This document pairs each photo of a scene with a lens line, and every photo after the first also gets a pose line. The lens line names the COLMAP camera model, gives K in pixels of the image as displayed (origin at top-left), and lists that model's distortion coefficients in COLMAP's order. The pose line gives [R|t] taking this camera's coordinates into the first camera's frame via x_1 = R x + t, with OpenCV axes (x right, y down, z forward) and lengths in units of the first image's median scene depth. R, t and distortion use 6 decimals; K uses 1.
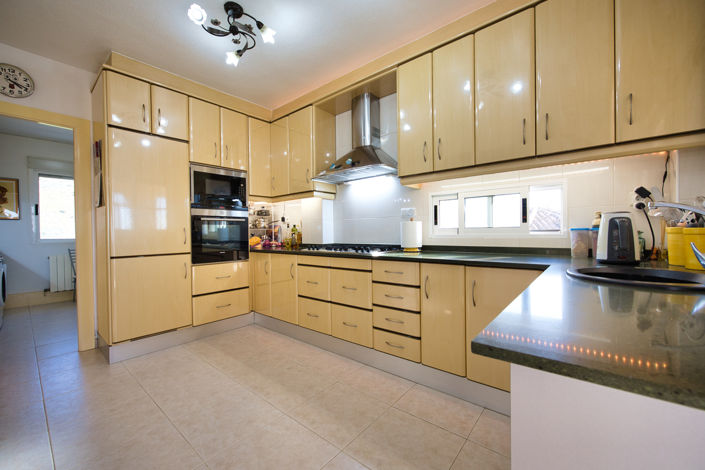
lens RADIAL K [[275.9, 0, 355.4], [0, 275.9, 235.8], [0, 0, 1]] dist [-0.022575, 0.001559]
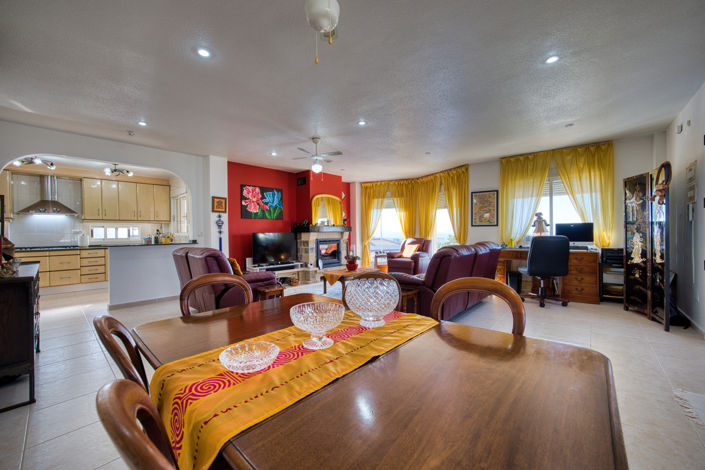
lens RADIAL K [[275.9, 0, 353.2], [0, 275.9, 235.2], [0, 0, 1]] dist [-0.022575, 0.001559]
pose [[0.007594, -0.000999, 0.999971, -2.589098], [0.028001, 0.999608, 0.000786, 0.010035], [-0.999579, 0.027994, 0.007619, -1.729425]]
